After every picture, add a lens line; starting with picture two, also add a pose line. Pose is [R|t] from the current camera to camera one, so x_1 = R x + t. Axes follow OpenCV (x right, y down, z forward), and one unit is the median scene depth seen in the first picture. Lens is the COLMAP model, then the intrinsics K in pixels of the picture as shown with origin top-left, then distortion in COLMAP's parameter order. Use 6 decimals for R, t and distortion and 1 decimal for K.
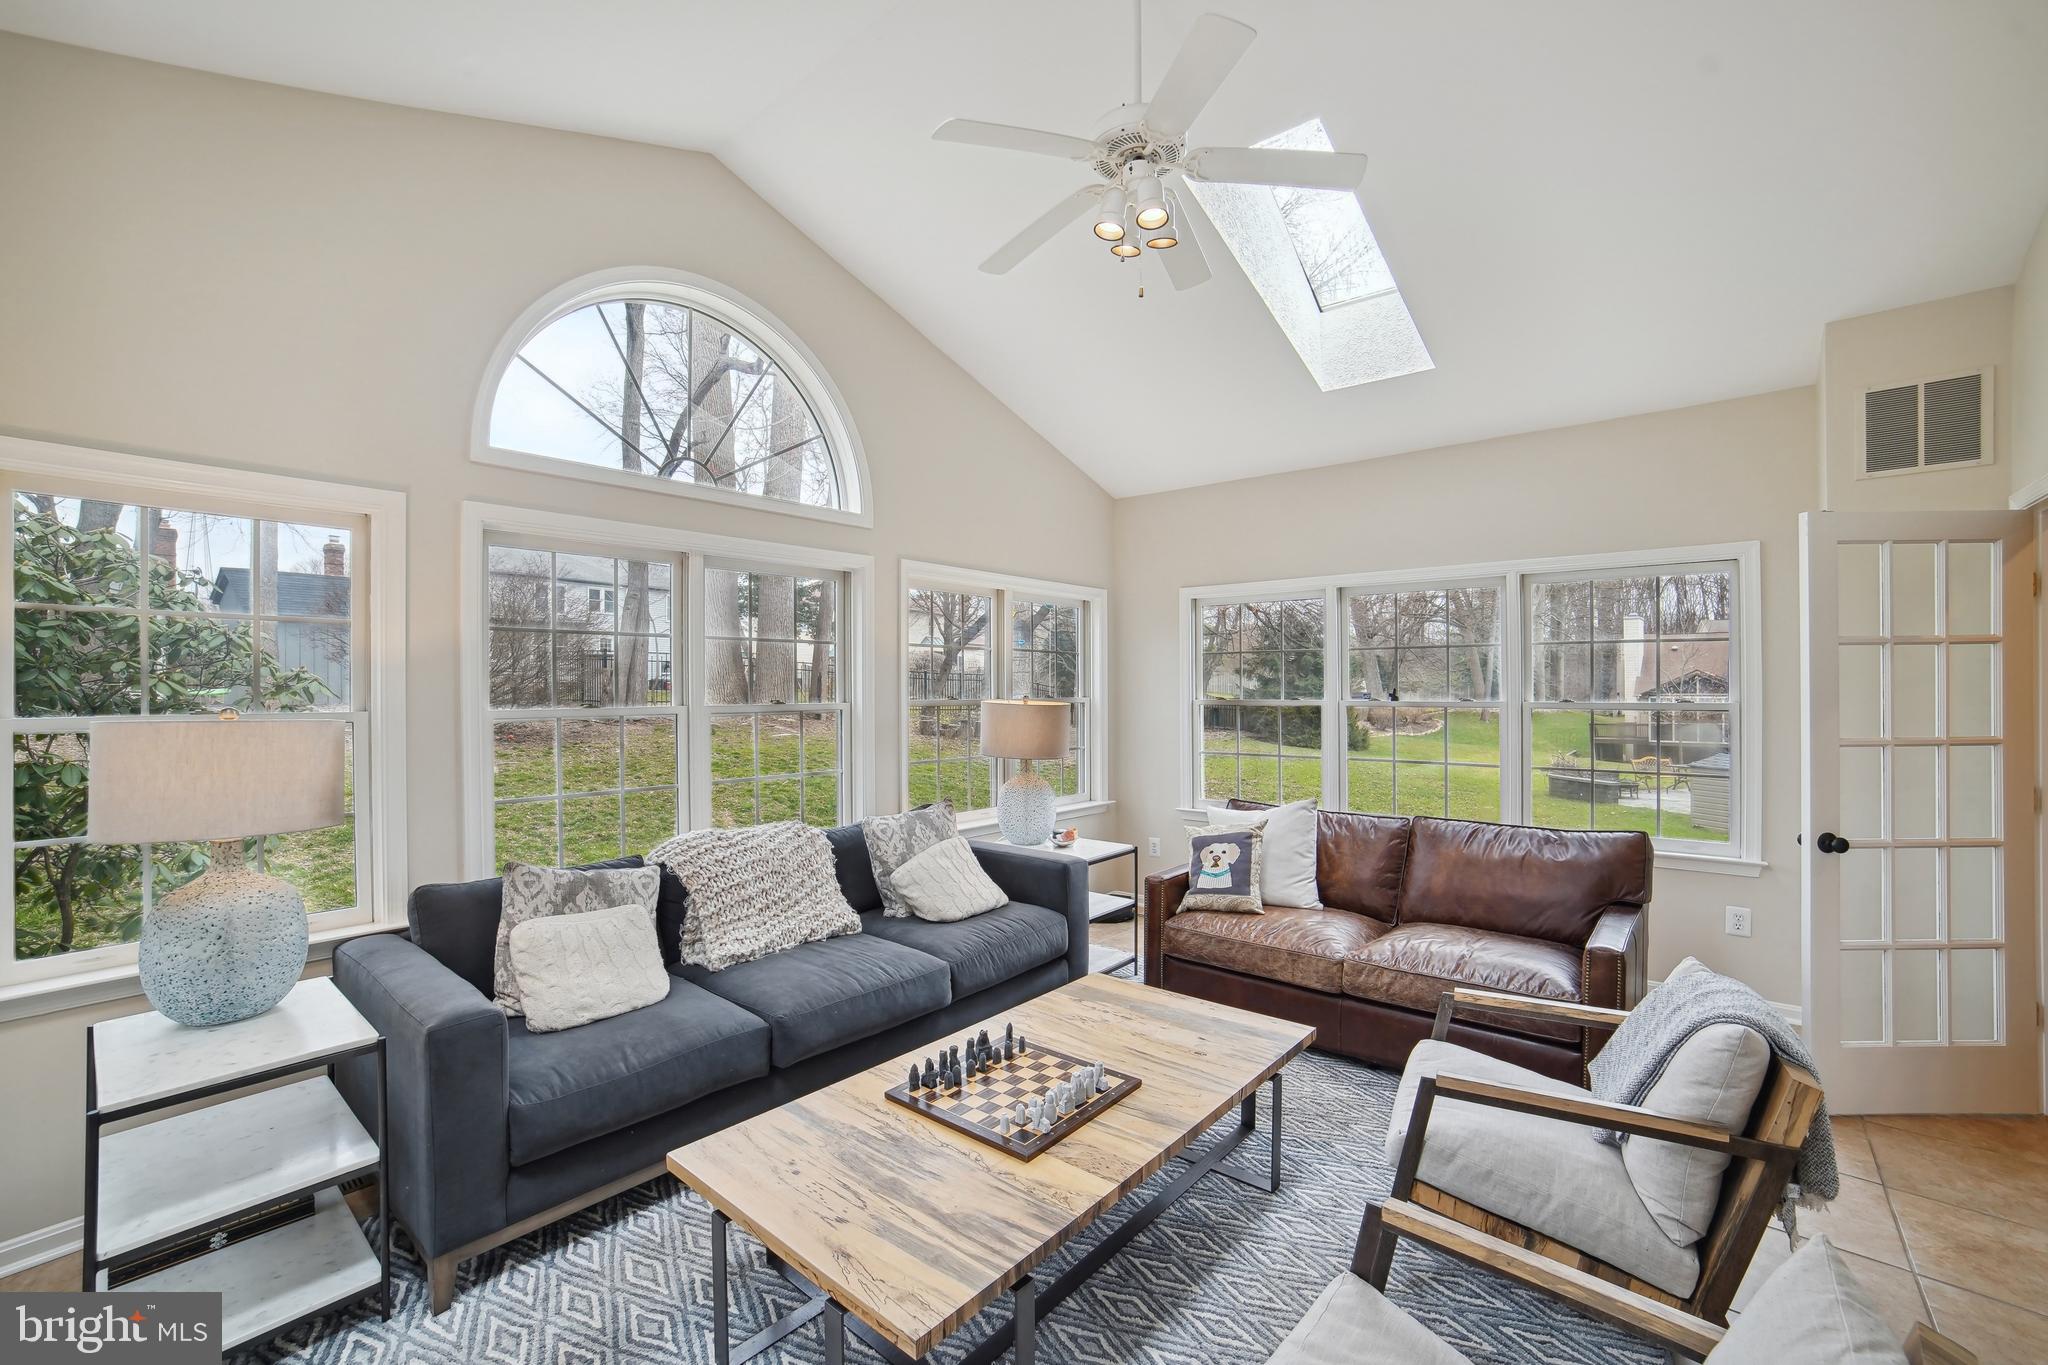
lens RADIAL K [[851.5, 0, 1028.0], [0, 851.5, 687.7], [0, 0, 1]] dist [-0.085403, 0.033036]
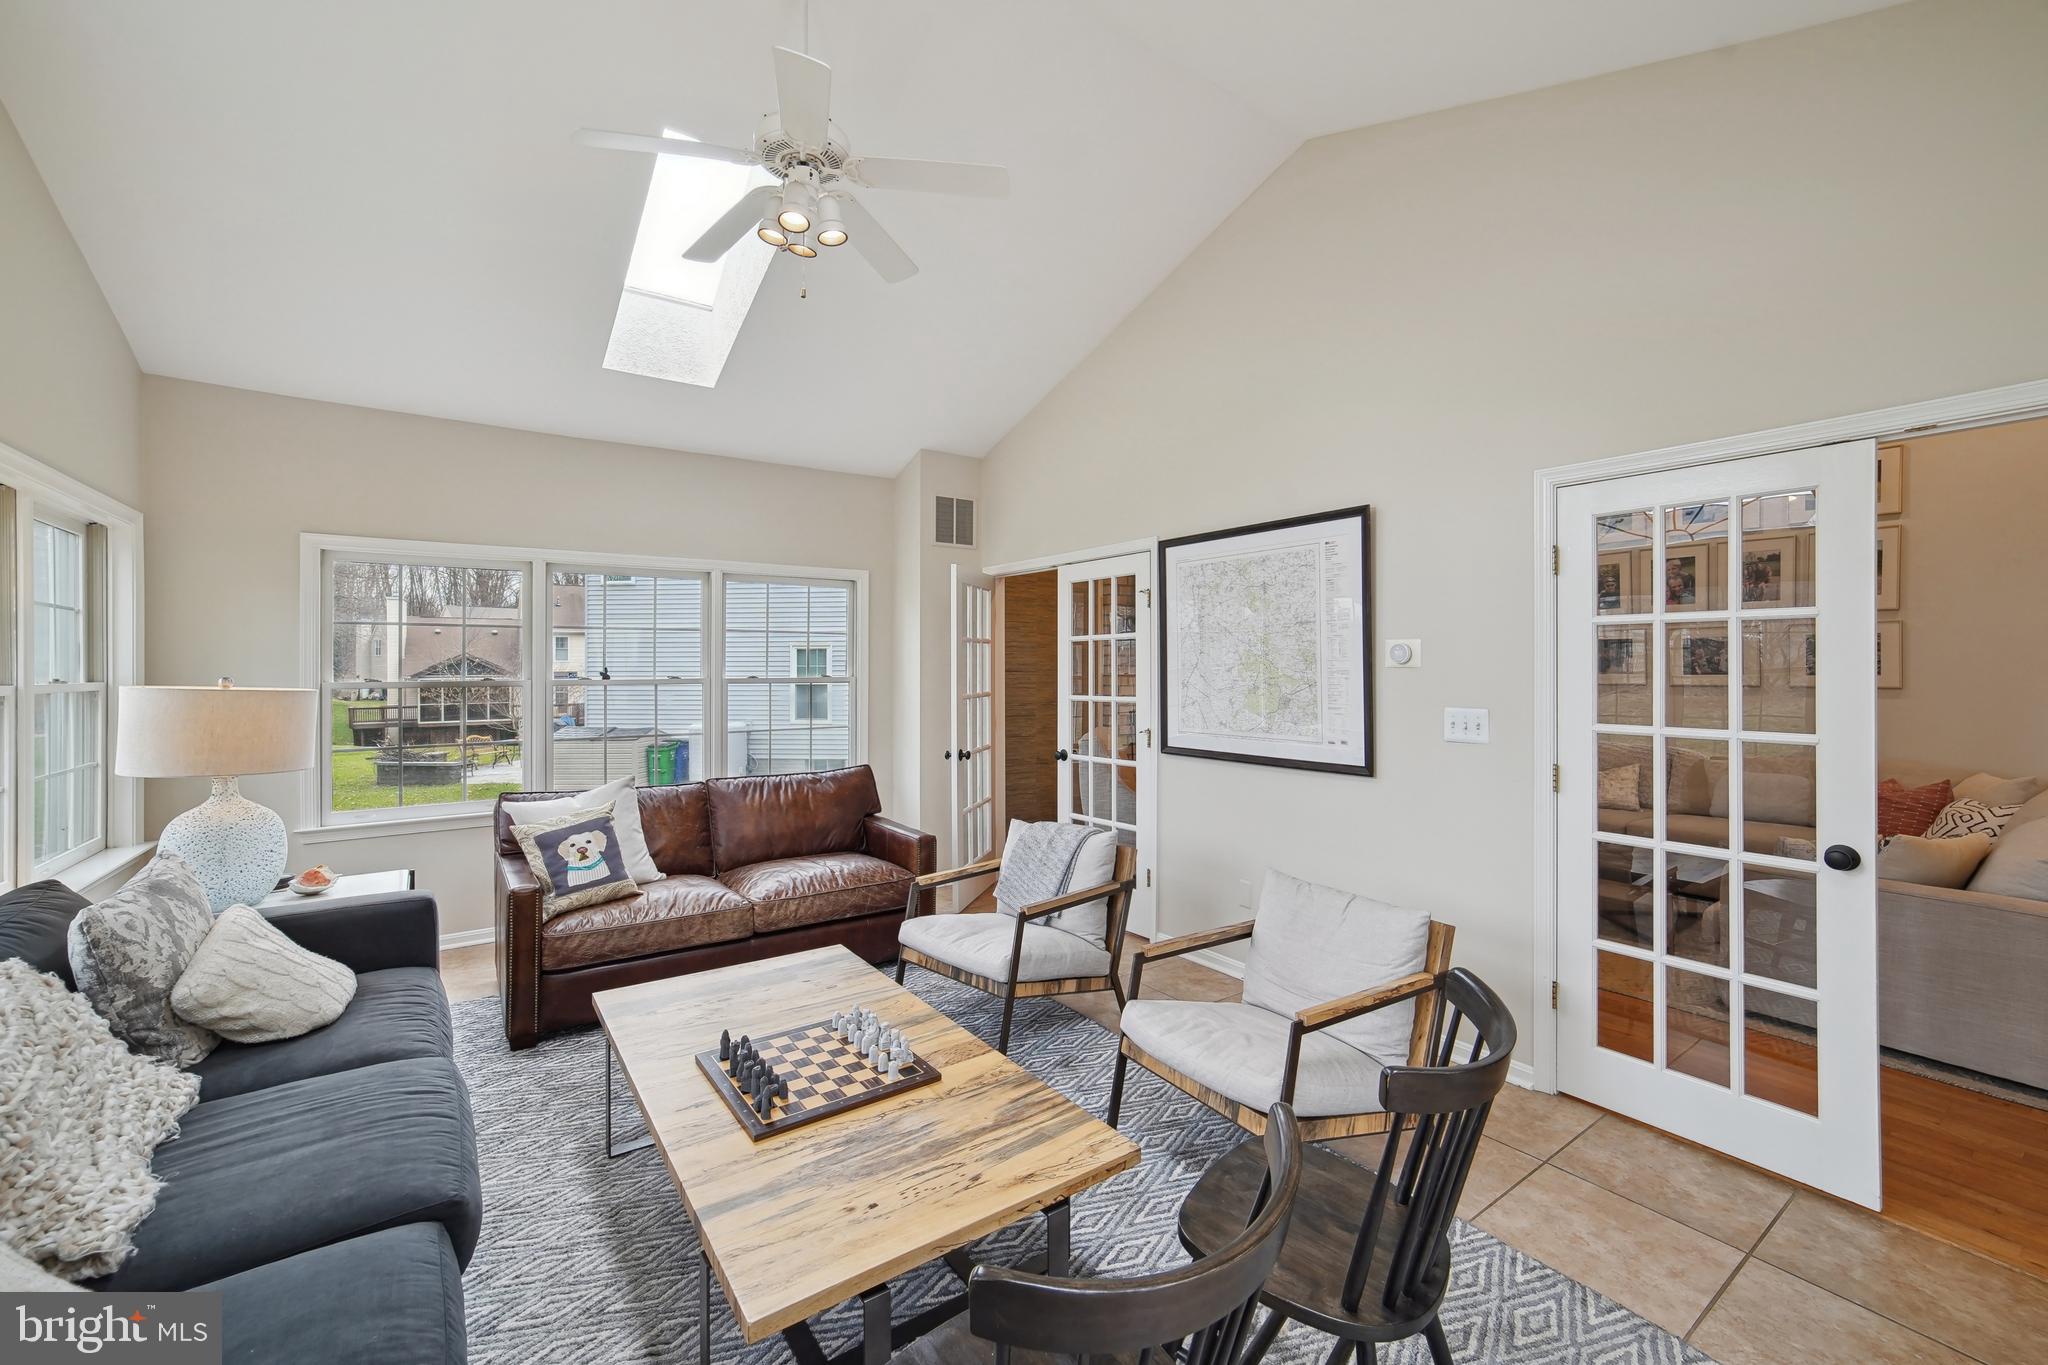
lens RADIAL K [[851.5, 0, 1028.0], [0, 851.5, 687.7], [0, 0, 1]] dist [-0.085403, 0.033036]
pose [[0.219773, -0.021044, 0.975324, -0.594307], [0.001251, 0.999773, 0.021290, 0.005260], [-0.975550, -0.003458, 0.219750, 0.347701]]
